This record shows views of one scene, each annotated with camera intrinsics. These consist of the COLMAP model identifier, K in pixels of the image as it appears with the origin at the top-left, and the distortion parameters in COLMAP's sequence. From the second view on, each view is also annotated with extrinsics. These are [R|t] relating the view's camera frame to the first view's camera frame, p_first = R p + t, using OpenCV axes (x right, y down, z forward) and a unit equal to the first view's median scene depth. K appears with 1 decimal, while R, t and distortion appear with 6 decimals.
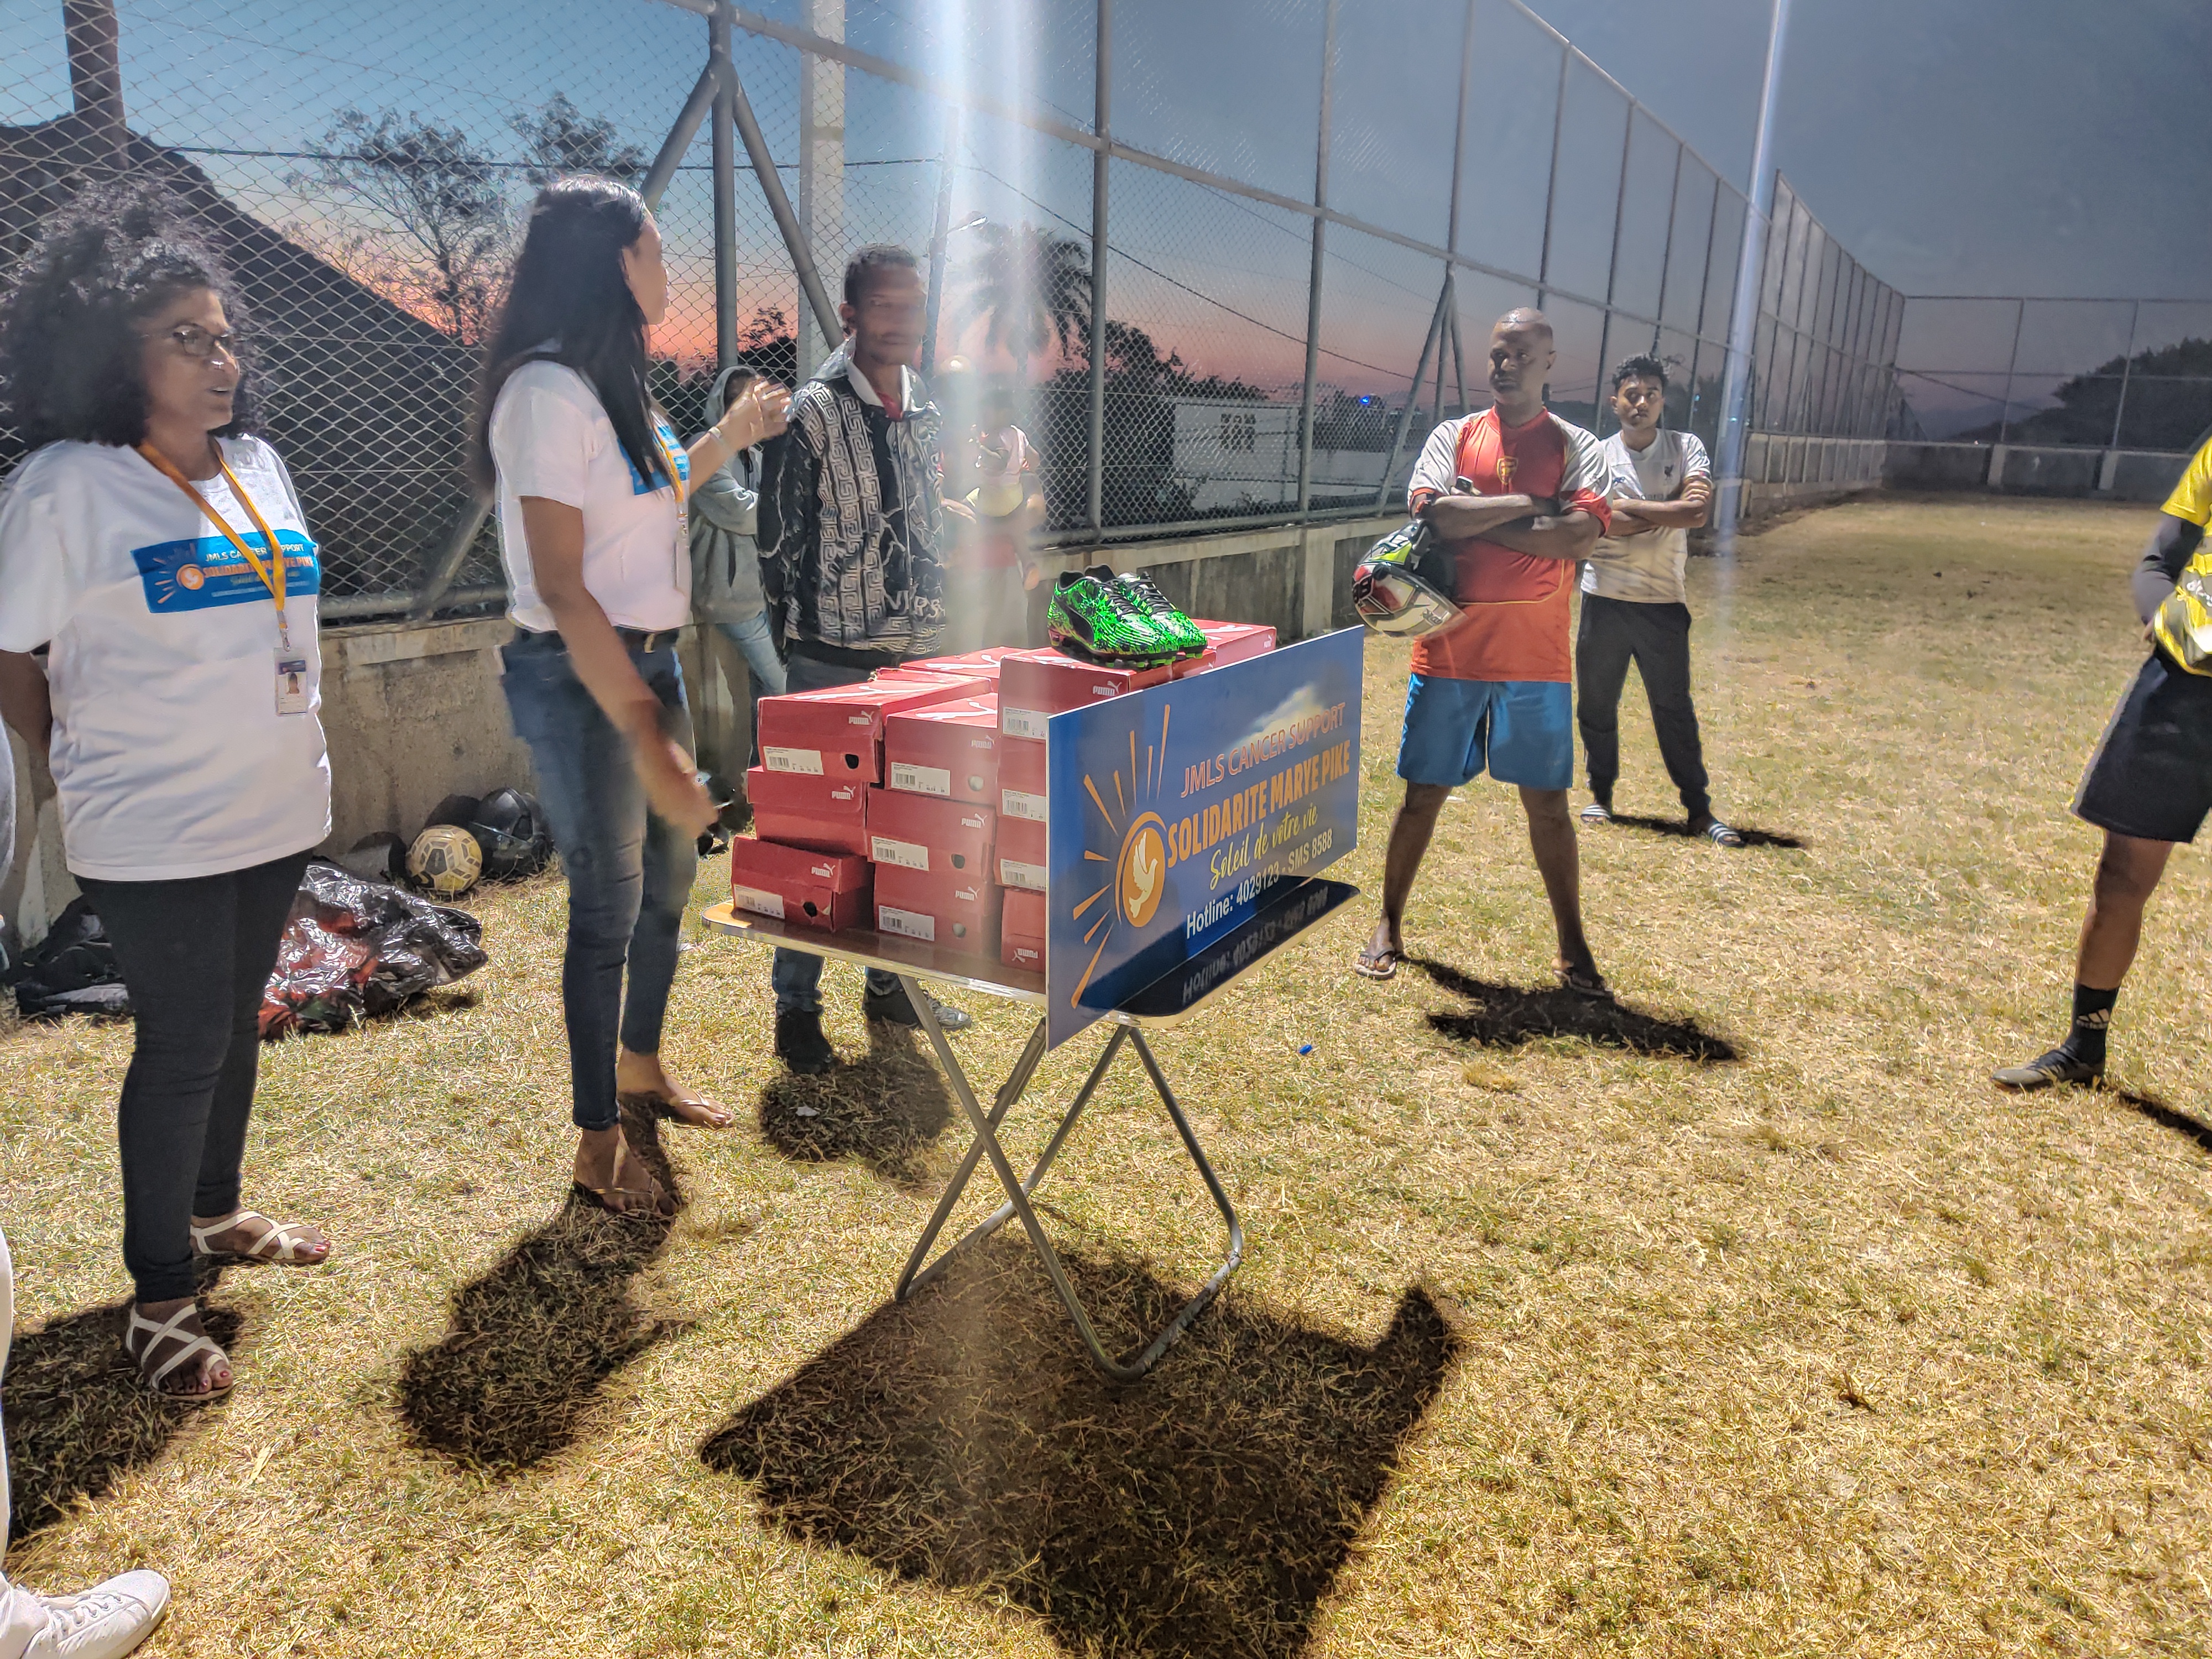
lens RADIAL K [[1738.5, 0, 1114.8], [0, 1738.5, 760.5], [0, 0, 1]] dist [0.032789, -0.051981]
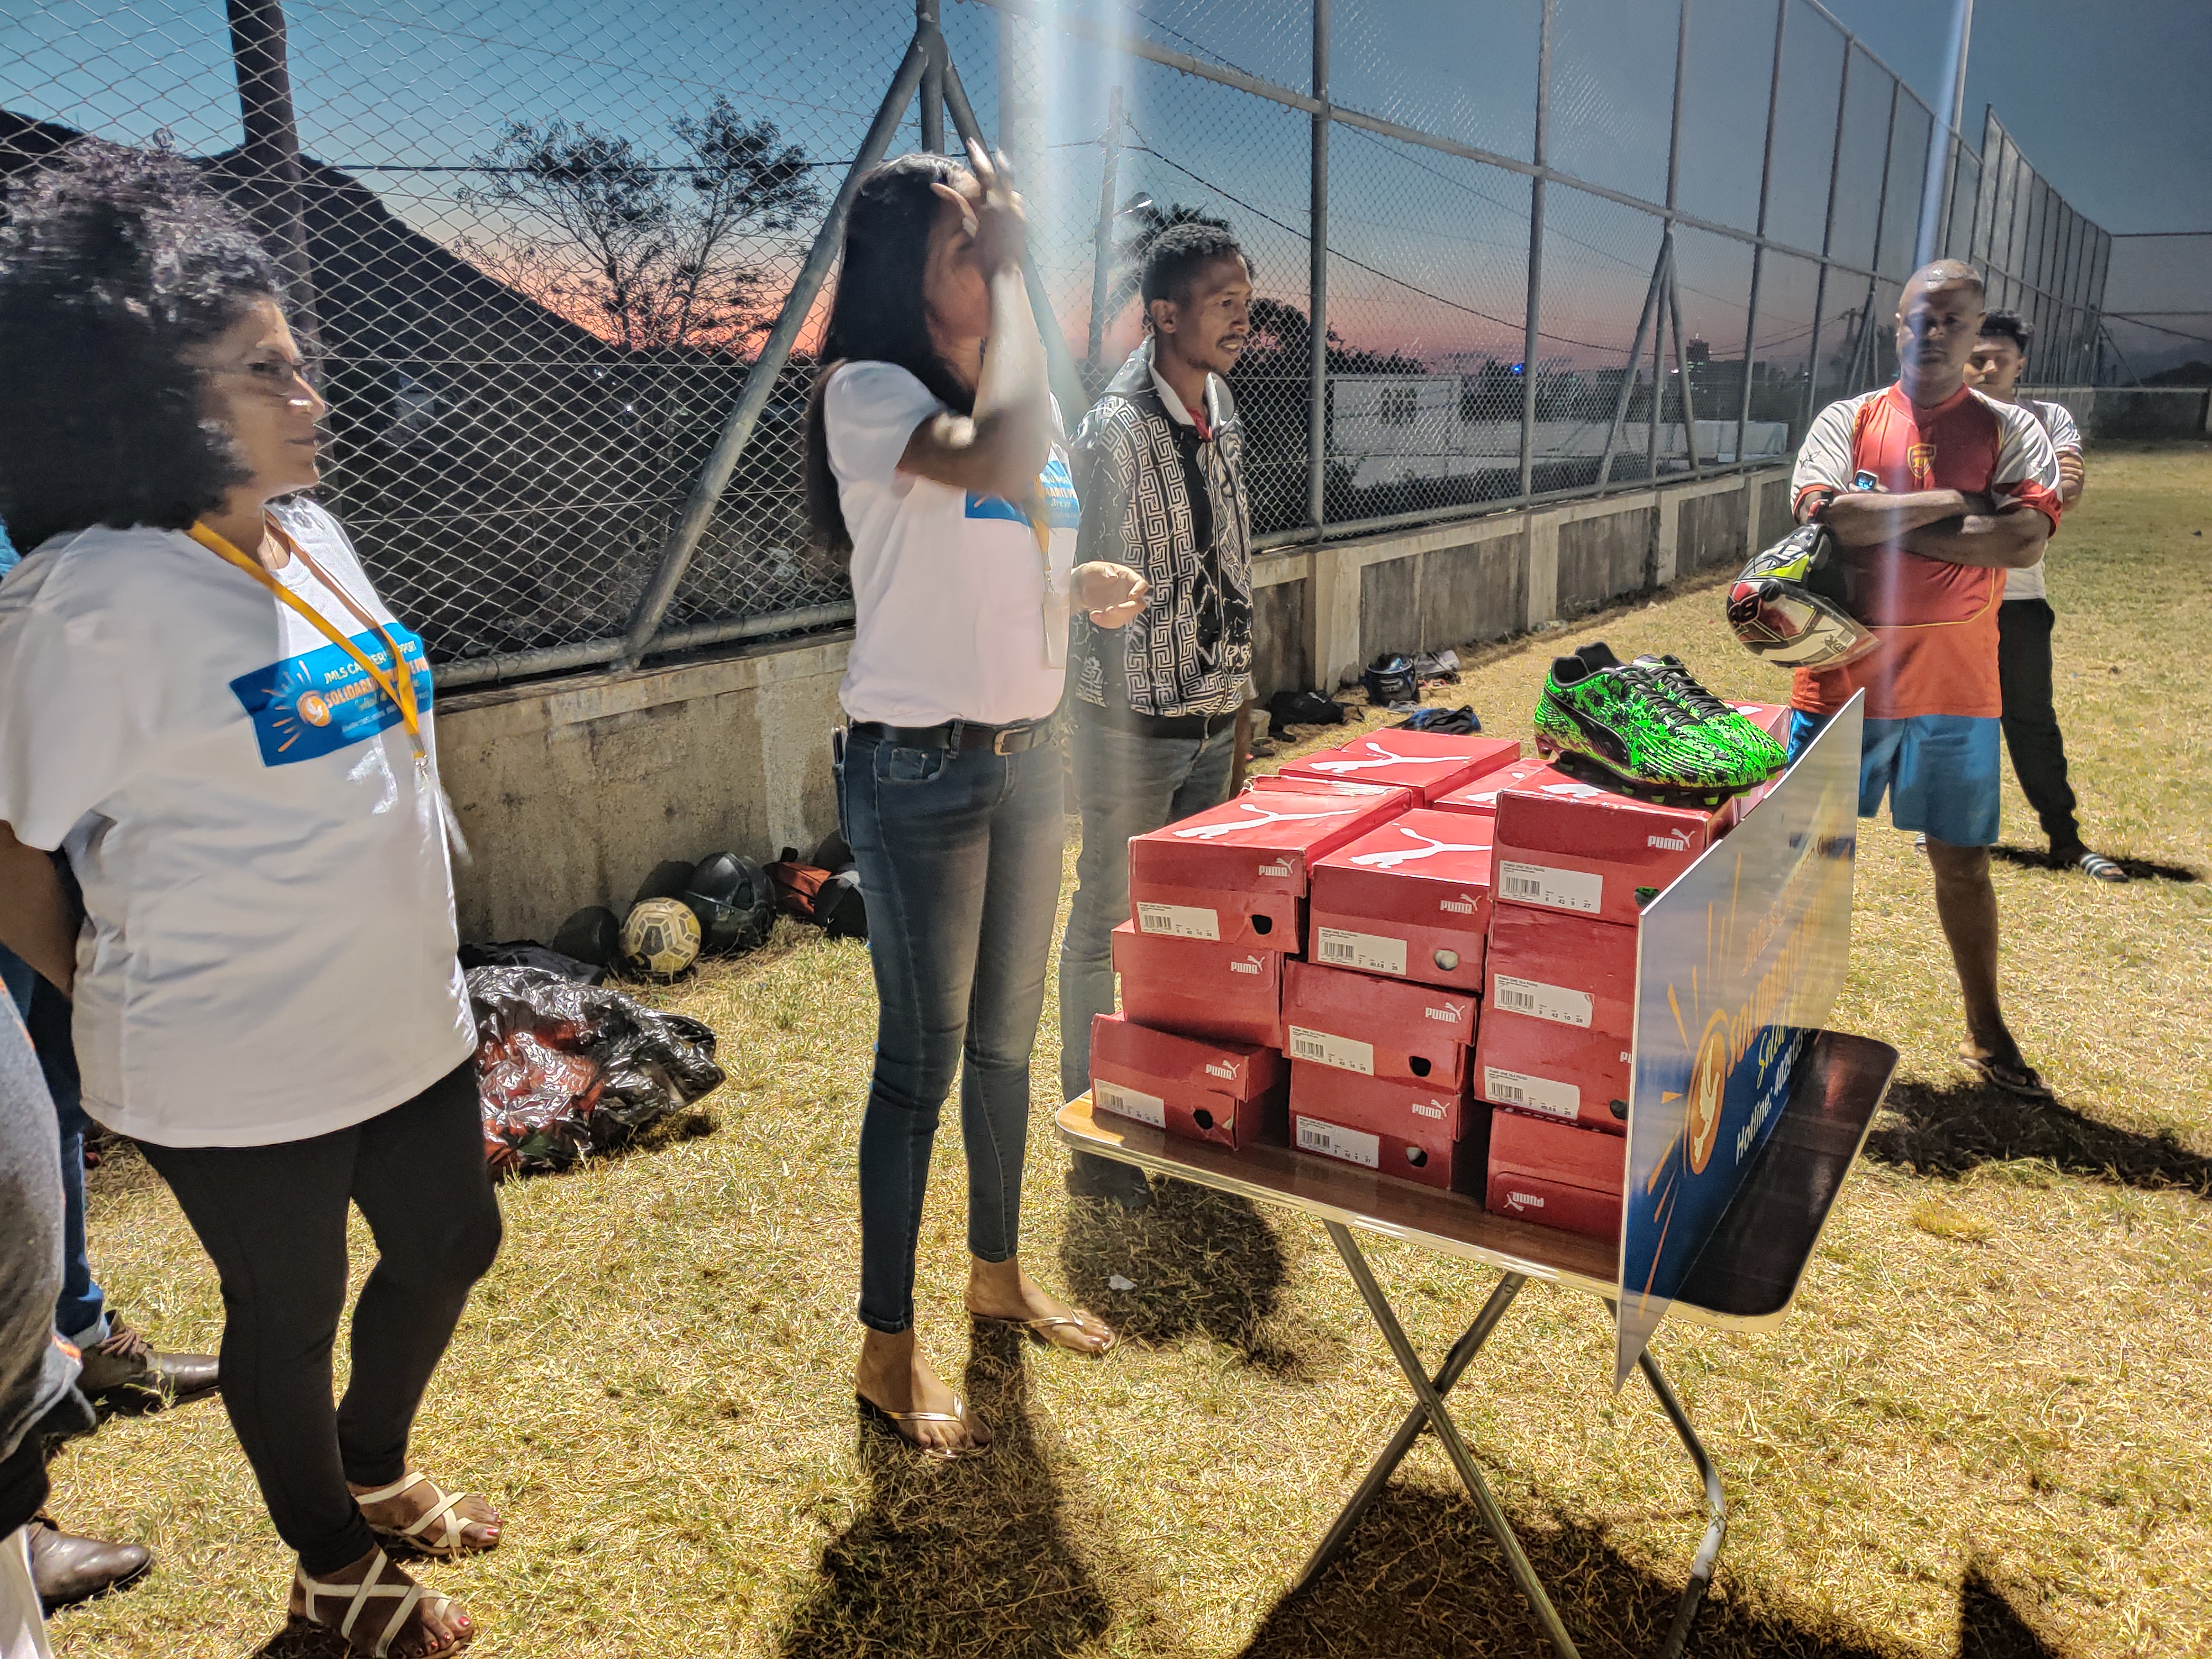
lens RADIAL K [[1738.5, 0, 1114.8], [0, 1738.5, 760.5], [0, 0, 1]] dist [0.032789, -0.051981]
pose [[0.995821, -0.023628, -0.088219, -0.084538], [0.024524, 0.999658, 0.009083, -0.043995], [0.087974, -0.011208, 0.996060, 0.153762]]
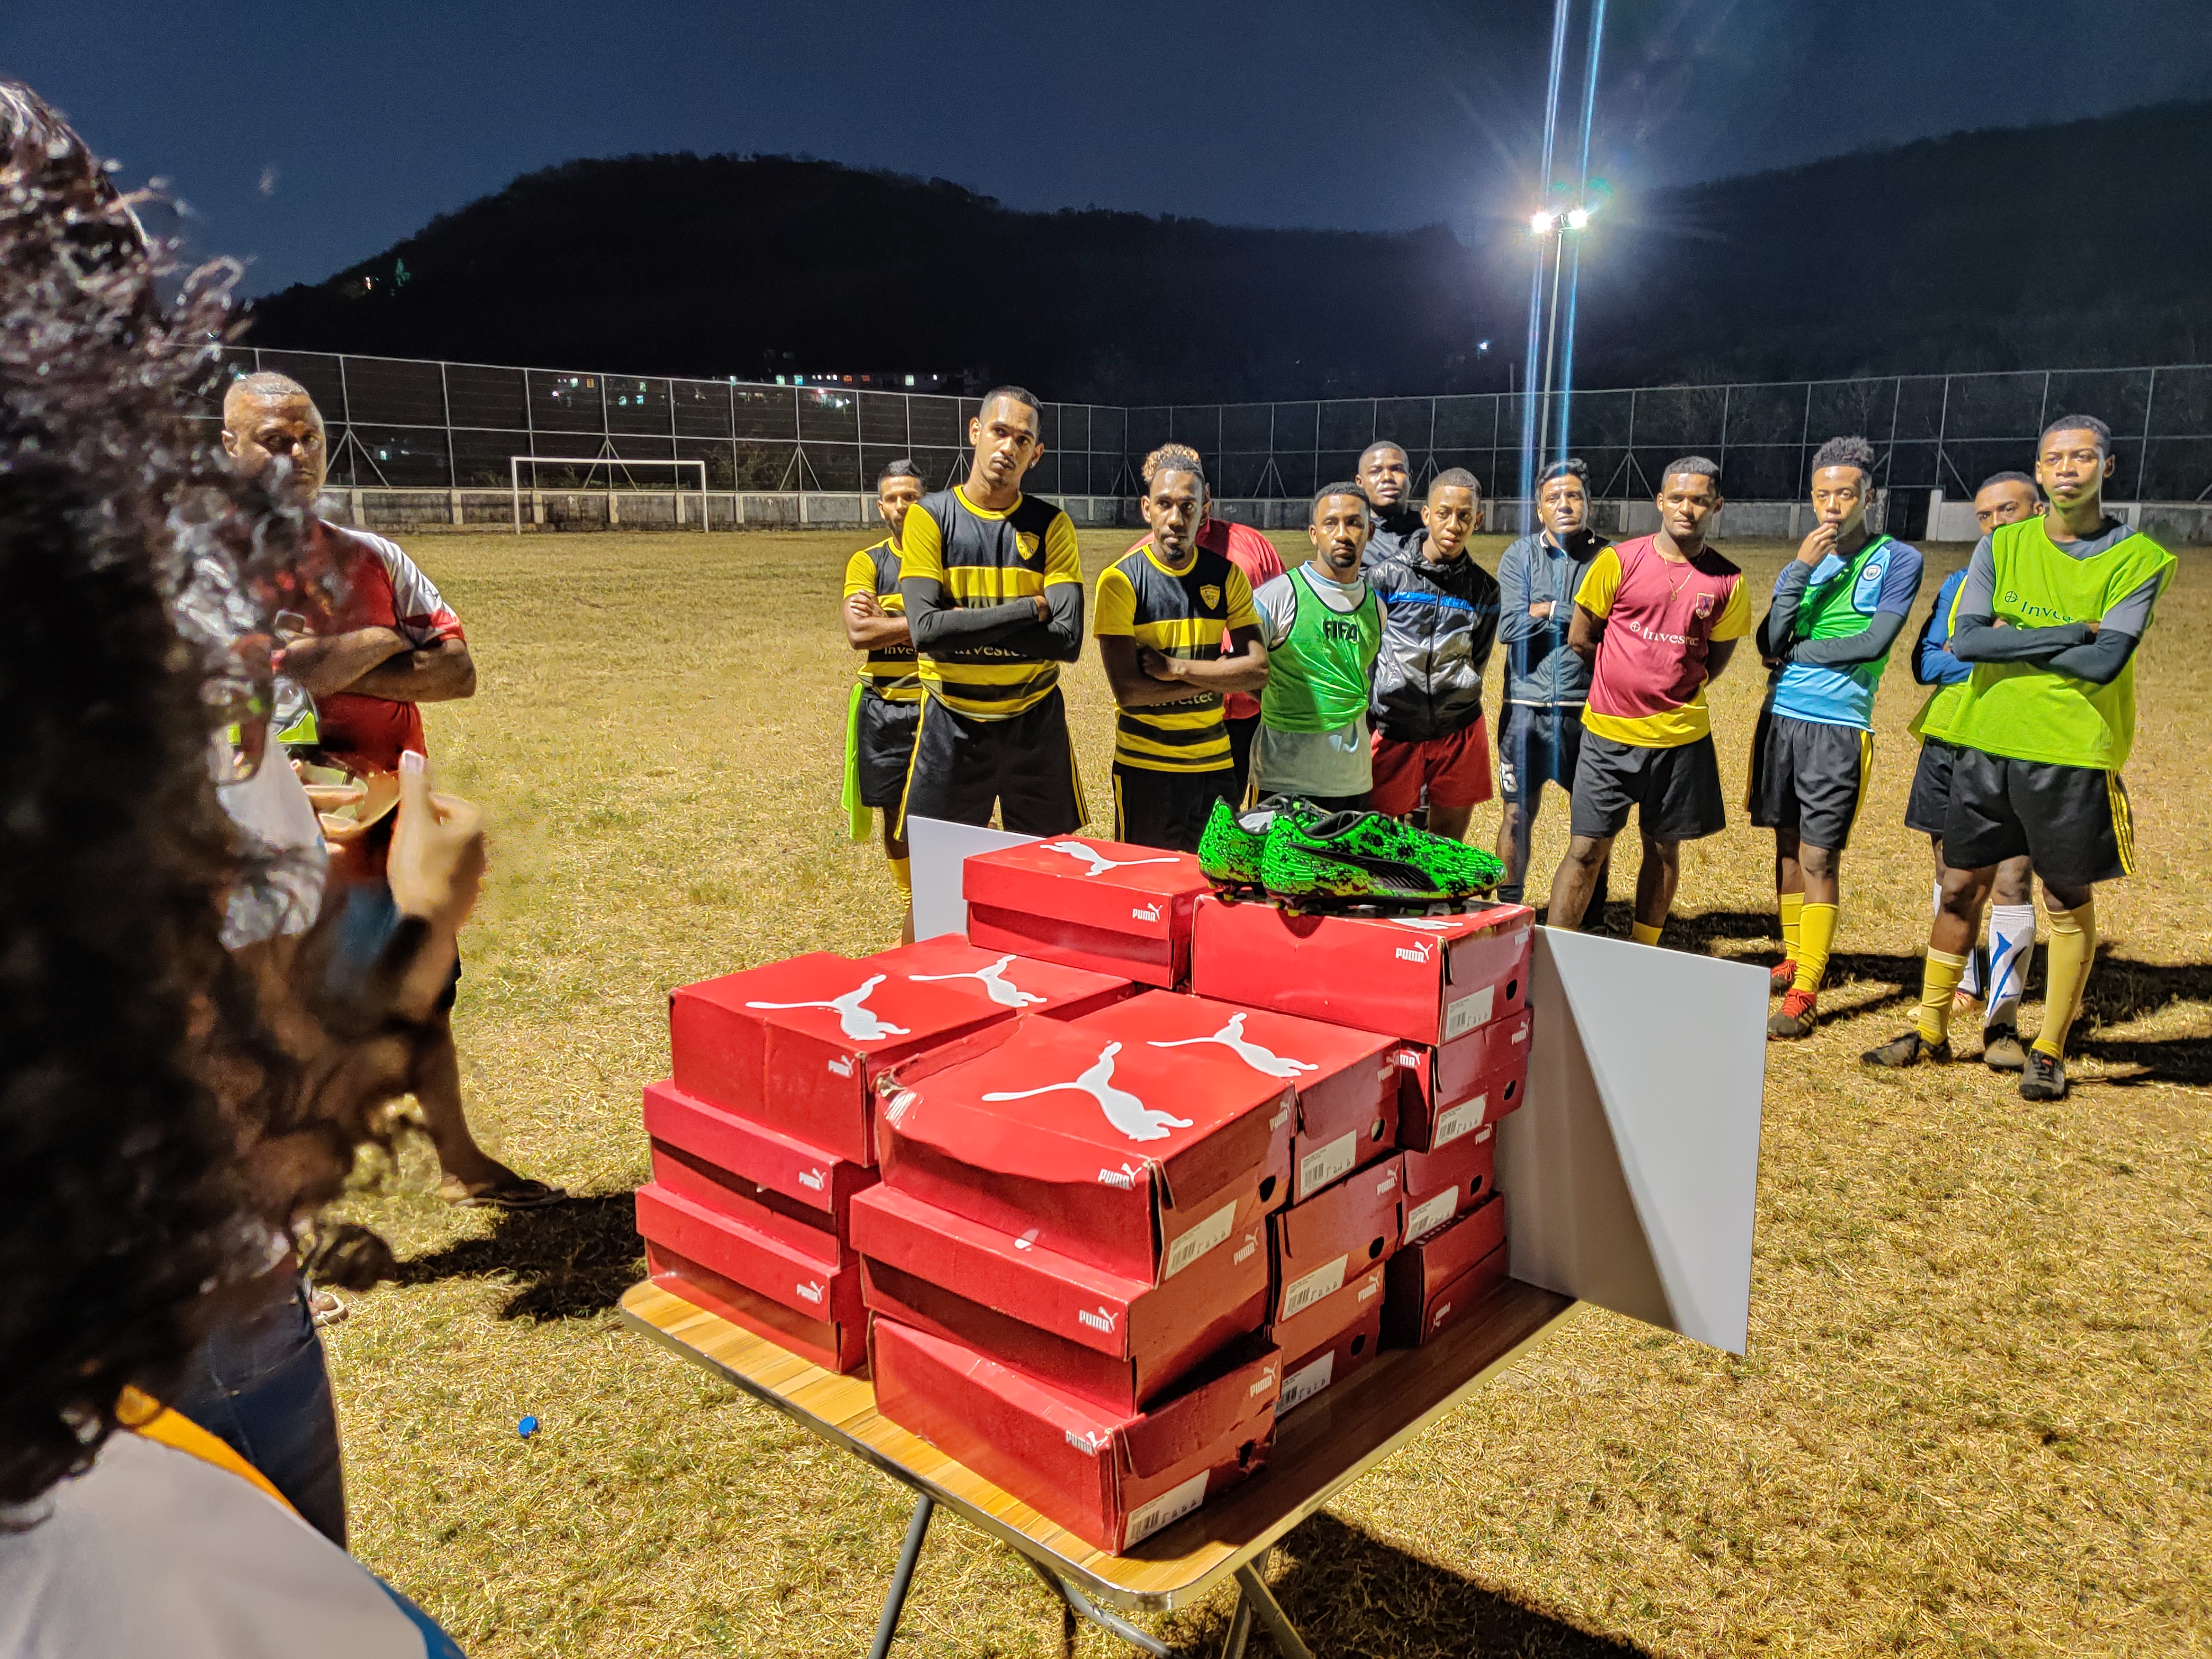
lens RADIAL K [[1738.5, 0, 1114.8], [0, 1738.5, 760.5], [0, 0, 1]] dist [0.032789, -0.051981]
pose [[0.223886, -0.187797, 0.956351, -0.417874], [0.192930, 0.970382, 0.145386, -0.142154], [-0.955329, 0.151958, 0.253486, 0.502523]]
